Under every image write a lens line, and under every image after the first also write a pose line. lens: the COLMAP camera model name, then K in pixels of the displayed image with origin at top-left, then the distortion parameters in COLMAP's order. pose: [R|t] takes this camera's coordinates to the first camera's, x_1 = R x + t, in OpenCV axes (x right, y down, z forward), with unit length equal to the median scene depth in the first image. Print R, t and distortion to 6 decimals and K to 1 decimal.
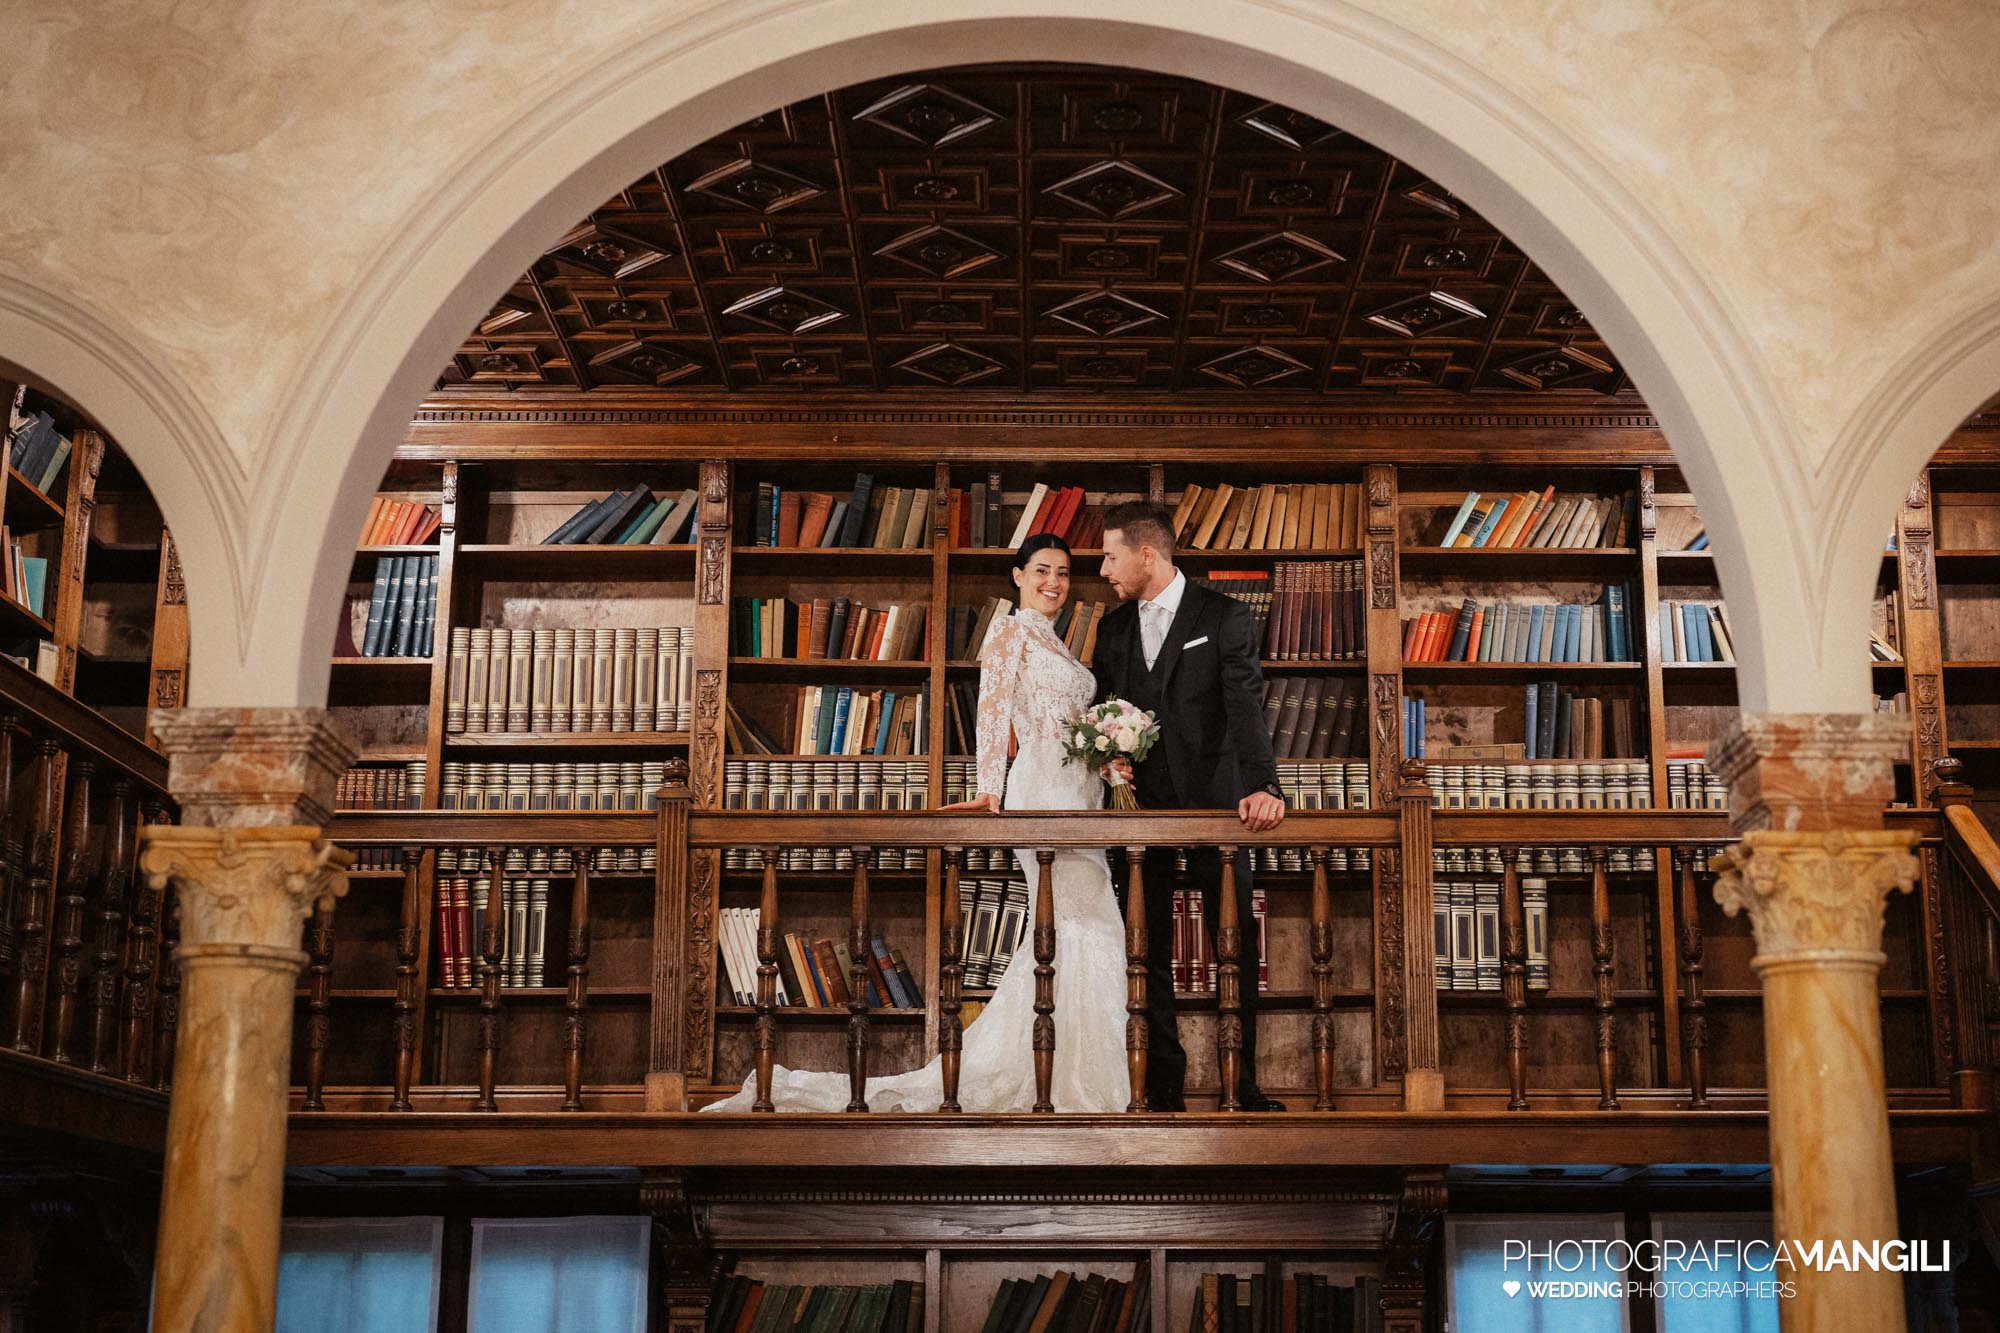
lens RADIAL K [[2825.6, 0, 1000.0], [0, 2825.6, 666.5], [0, 0, 1]] dist [0.013390, 0.061551]
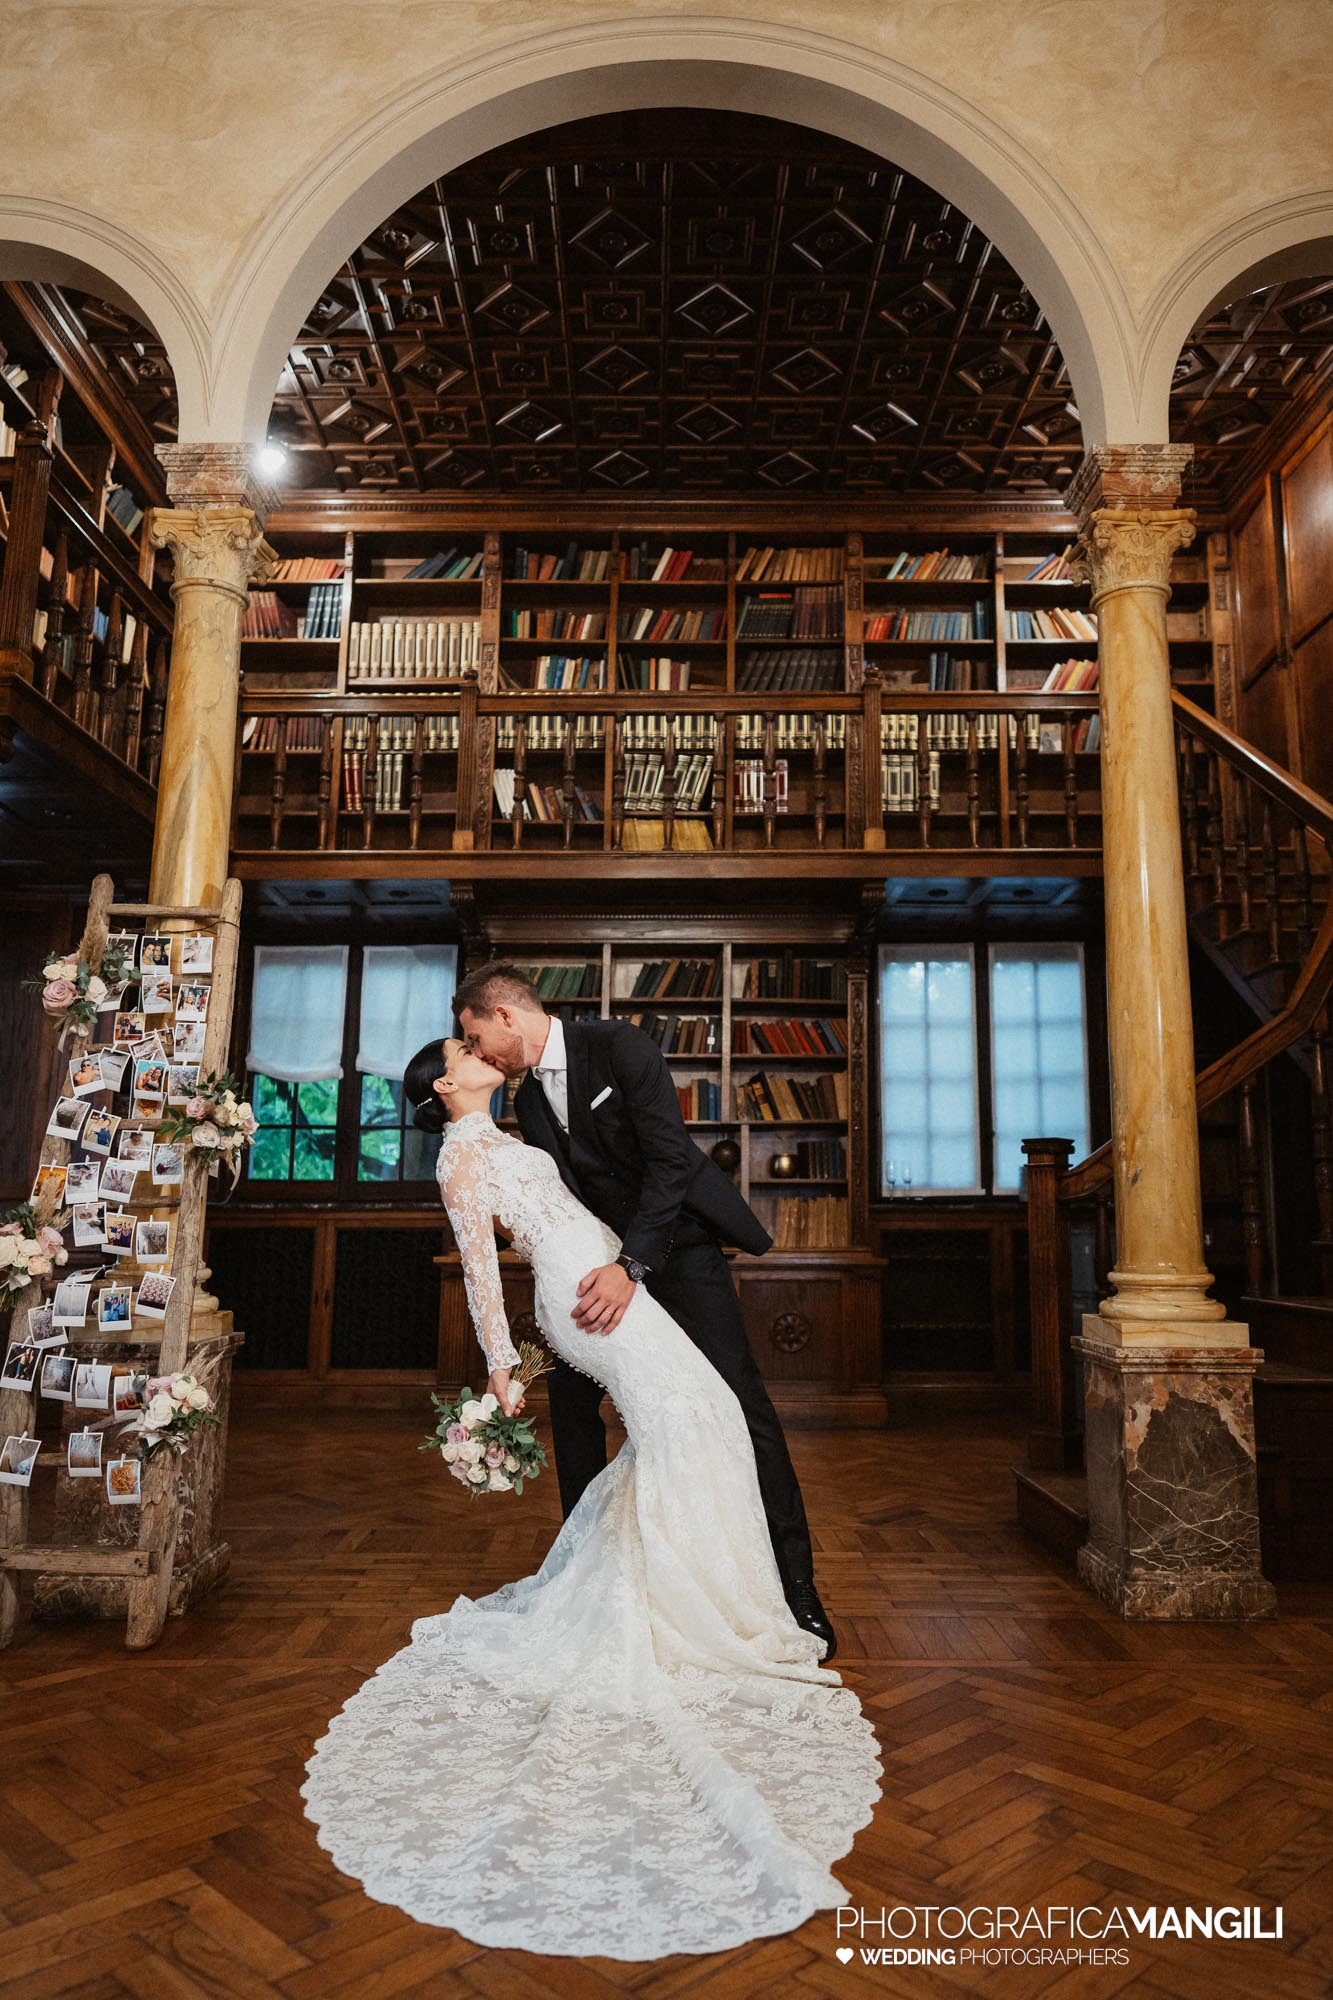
lens RADIAL K [[1357.4, 0, 630.5], [0, 1357.4, 997.8], [0, 0, 1]] dist [0.021624, 0.000476]
pose [[0.999934, 0.010778, -0.003940, -0.004225], [-0.010496, 0.997794, 0.065549, 0.174358], [0.004638, -0.065504, 0.997842, 0.095388]]
